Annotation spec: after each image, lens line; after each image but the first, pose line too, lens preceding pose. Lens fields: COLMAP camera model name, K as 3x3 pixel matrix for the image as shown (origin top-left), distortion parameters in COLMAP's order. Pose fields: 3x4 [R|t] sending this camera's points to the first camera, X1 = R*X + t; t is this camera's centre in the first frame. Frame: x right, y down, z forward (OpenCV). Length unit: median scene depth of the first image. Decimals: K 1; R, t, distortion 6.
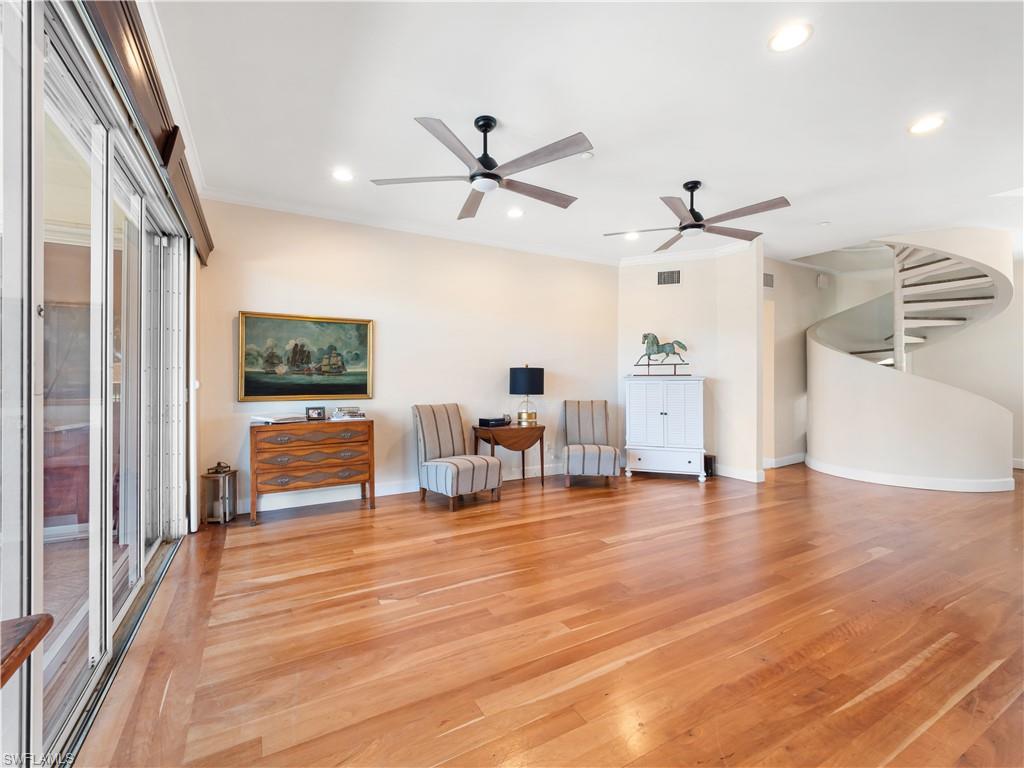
lens RADIAL K [[438.0, 0, 504.8], [0, 438.0, 379.8], [0, 0, 1]] dist [-0.006866, -0.001522]
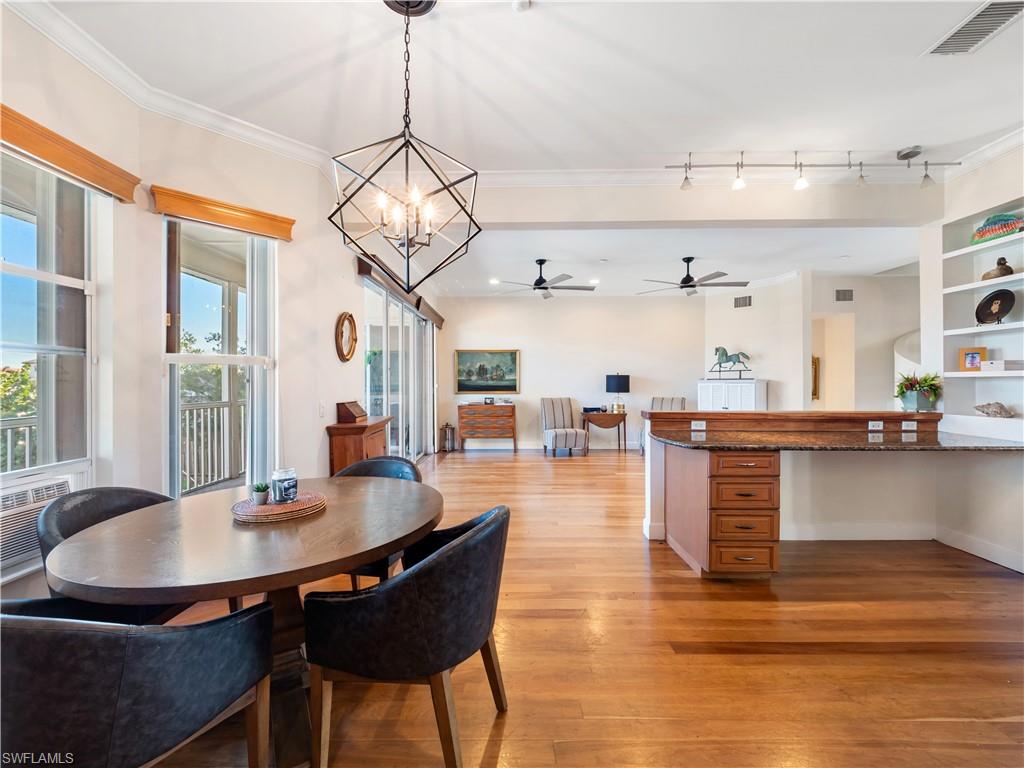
lens RADIAL K [[438.0, 0, 508.7], [0, 438.0, 380.3], [0, 0, 1]] dist [-0.006866, -0.001522]
pose [[0.866025, -0.003821, -0.499986, 0.568160], [0.003555, 0.999993, -0.001485, -0.009087], [0.499988, -0.000491, 0.866032, -0.584117]]
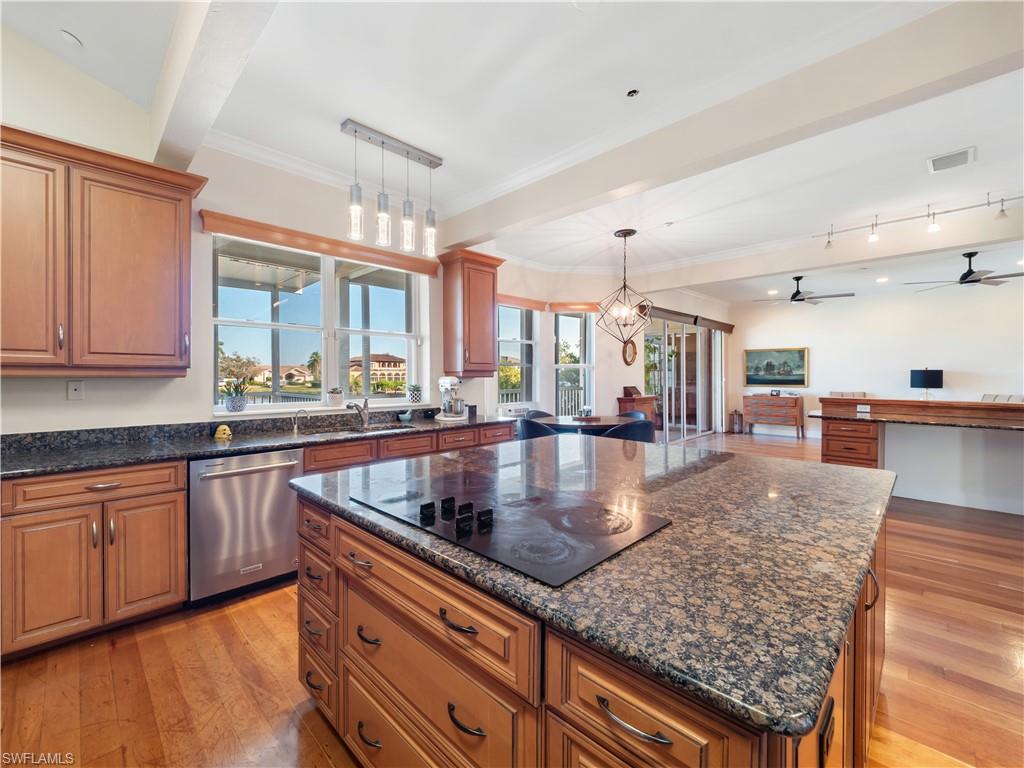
lens RADIAL K [[438.0, 0, 496.7], [0, 438.0, 376.3], [0, 0, 1]] dist [-0.006866, -0.001522]
pose [[0.251559, 0.000354, -0.967842, 1.288232], [0.000078, 1.000000, 0.000386, -0.007915], [0.967842, -0.000173, 0.251559, -0.880470]]
